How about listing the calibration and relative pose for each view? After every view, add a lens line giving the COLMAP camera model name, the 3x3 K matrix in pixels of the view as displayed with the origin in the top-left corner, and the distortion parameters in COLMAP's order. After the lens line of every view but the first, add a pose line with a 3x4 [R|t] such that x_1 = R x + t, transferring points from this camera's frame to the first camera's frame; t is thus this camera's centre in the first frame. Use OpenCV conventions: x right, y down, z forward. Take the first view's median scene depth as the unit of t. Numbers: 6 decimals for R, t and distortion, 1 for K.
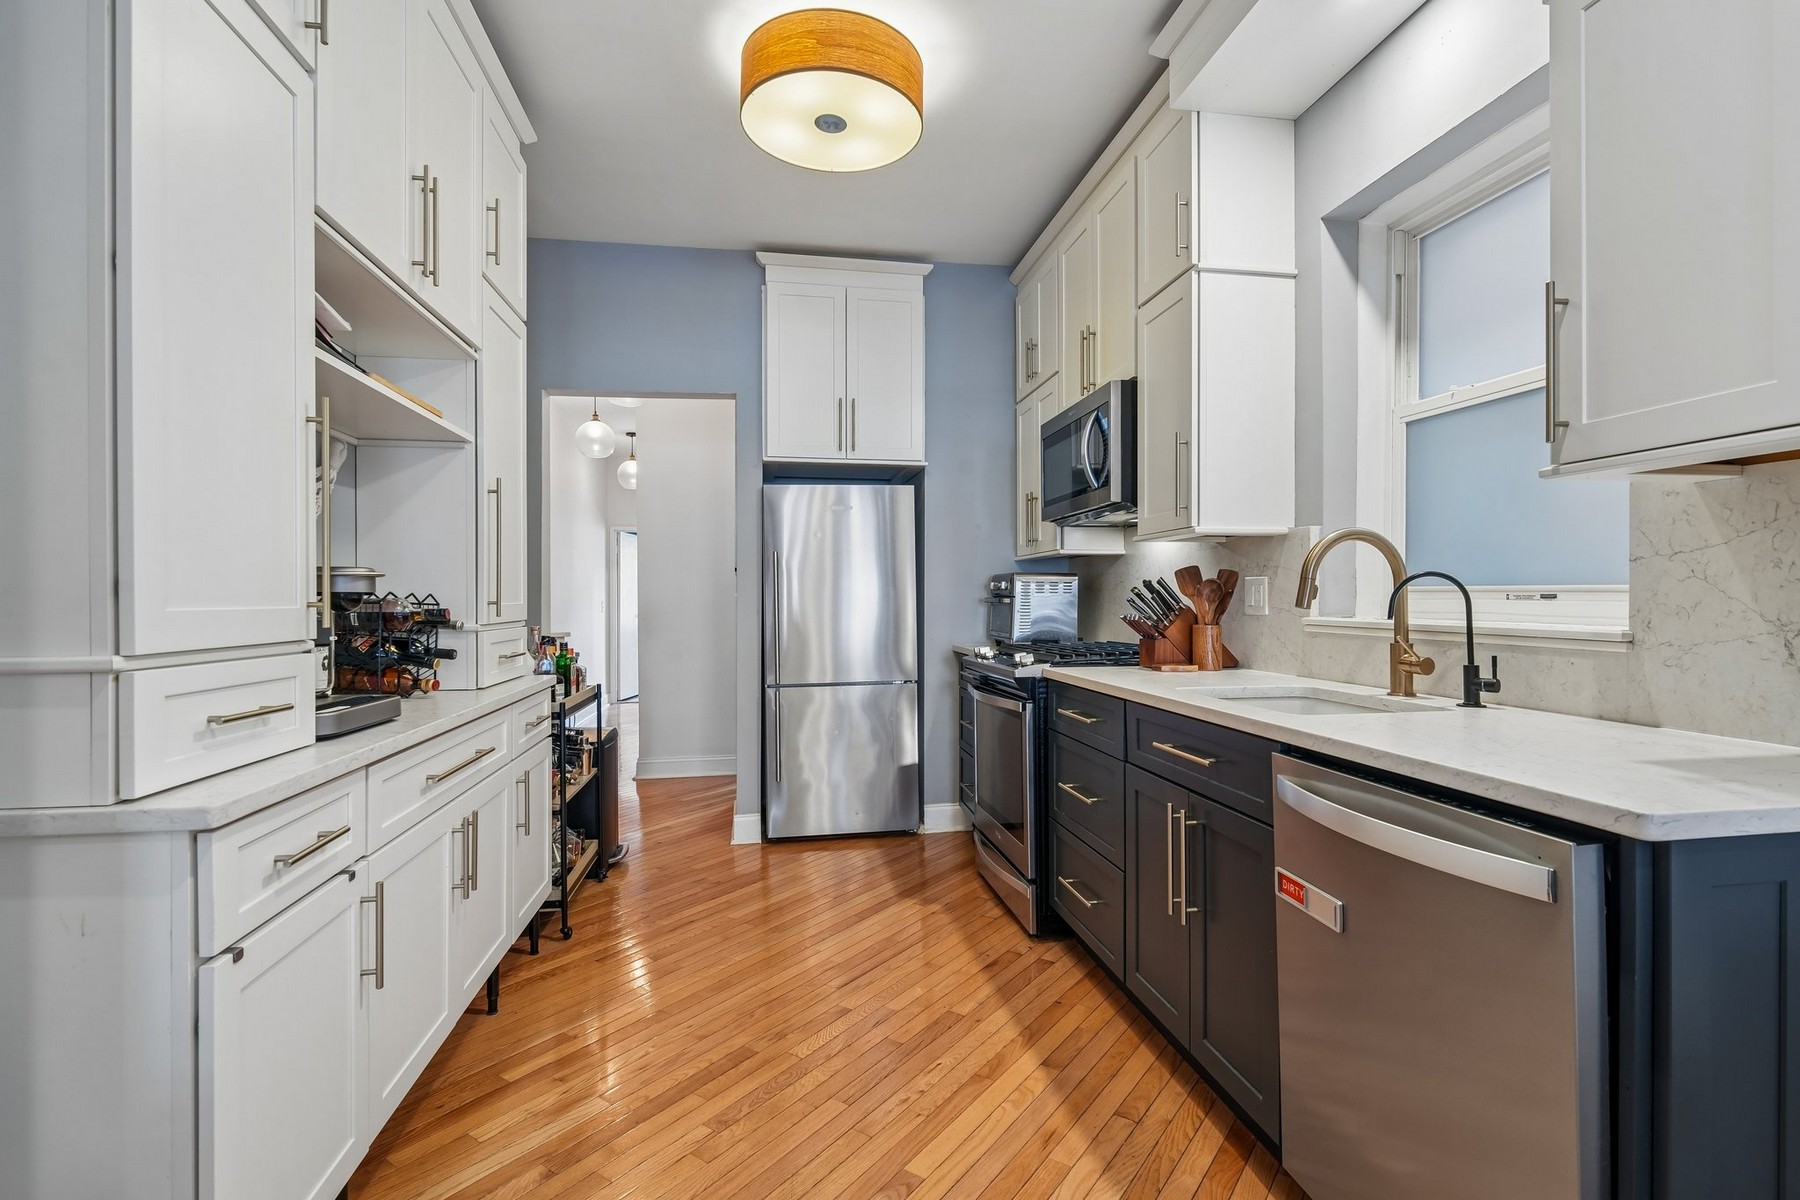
lens RADIAL K [[854.2, 0, 900.0], [0, 854.2, 600.0], [0, 0, 1]] dist [-0.000462, -0.000648]
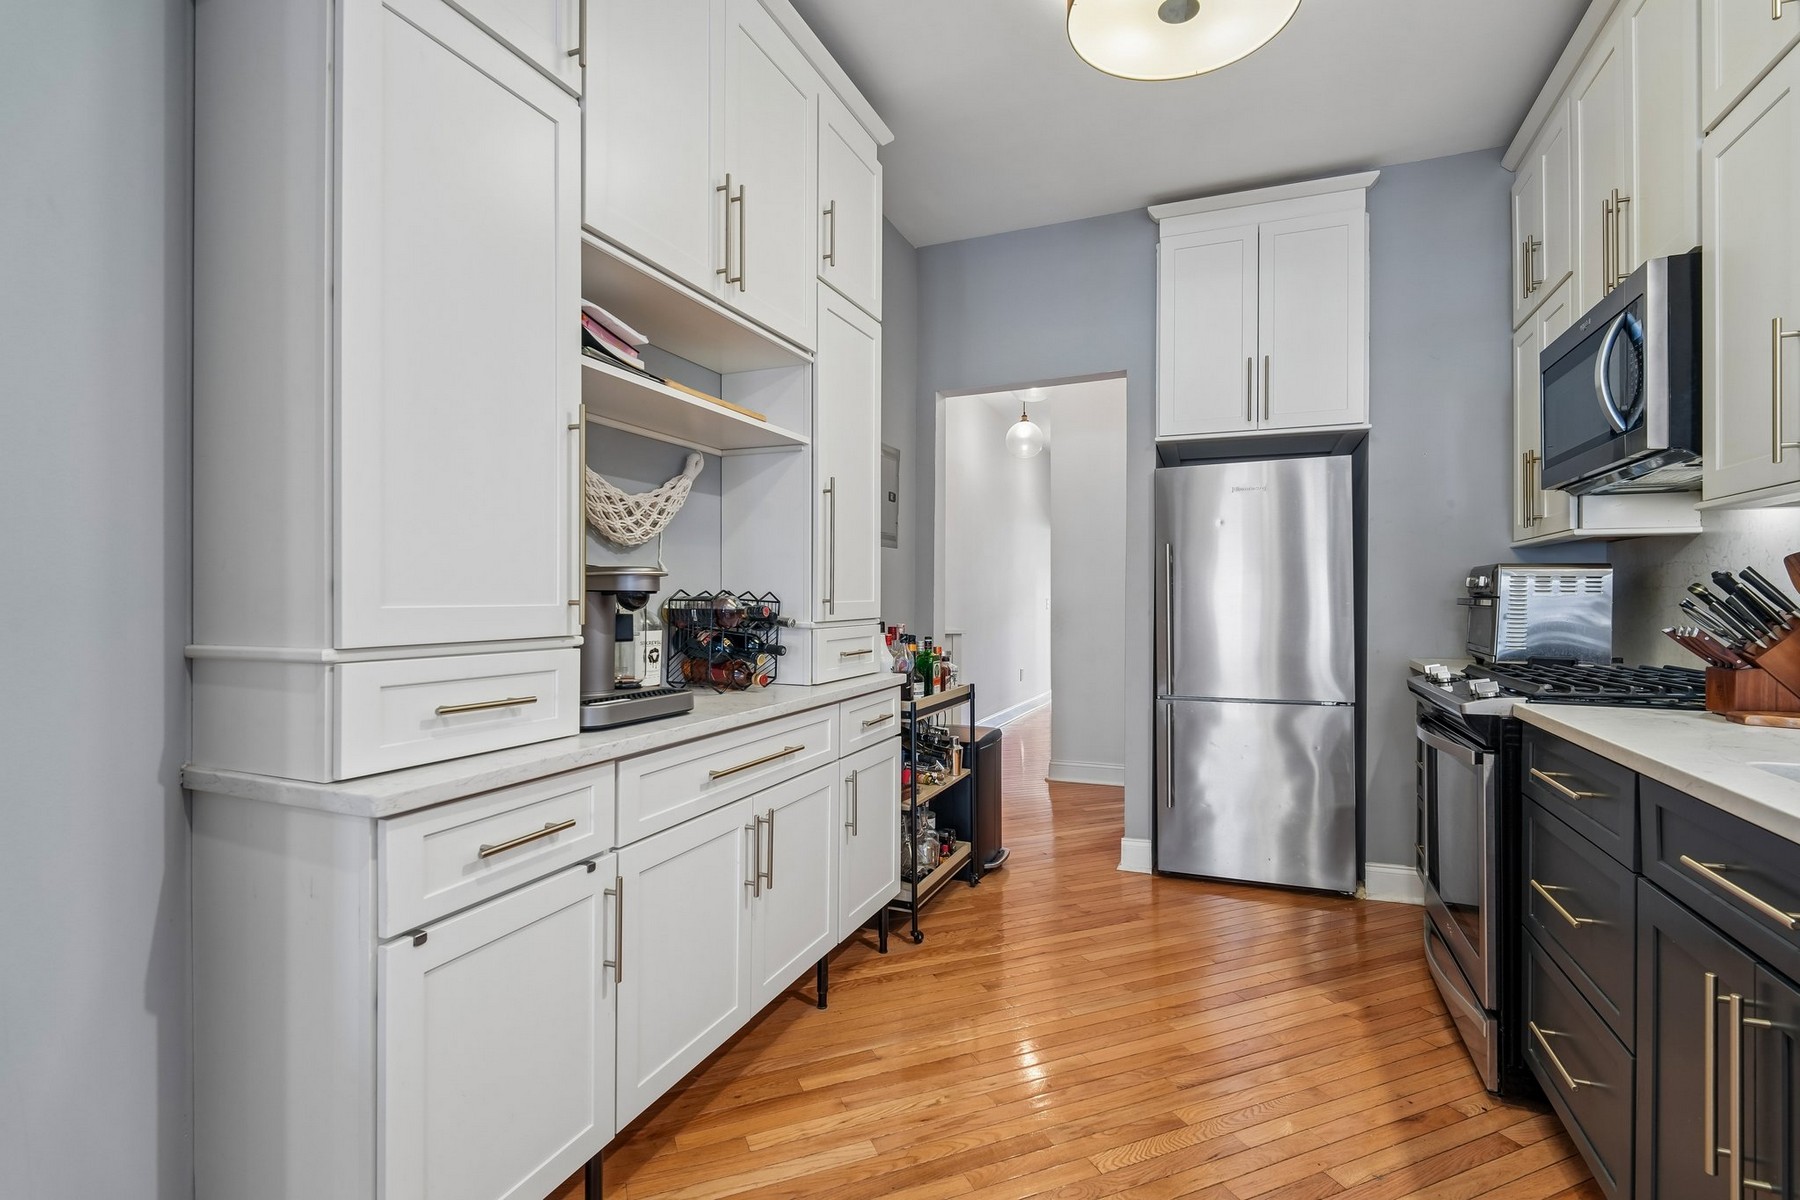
lens RADIAL K [[838.6, 0, 895.1], [0, 838.6, 592.9], [0, 0, 1]] dist [0.004736, -0.008279]
pose [[0.847795, 0.003509, -0.530312, 0.104015], [-0.005966, 0.999978, -0.002922, -0.003067], [0.530290, 0.005641, 0.847798, 0.174459]]
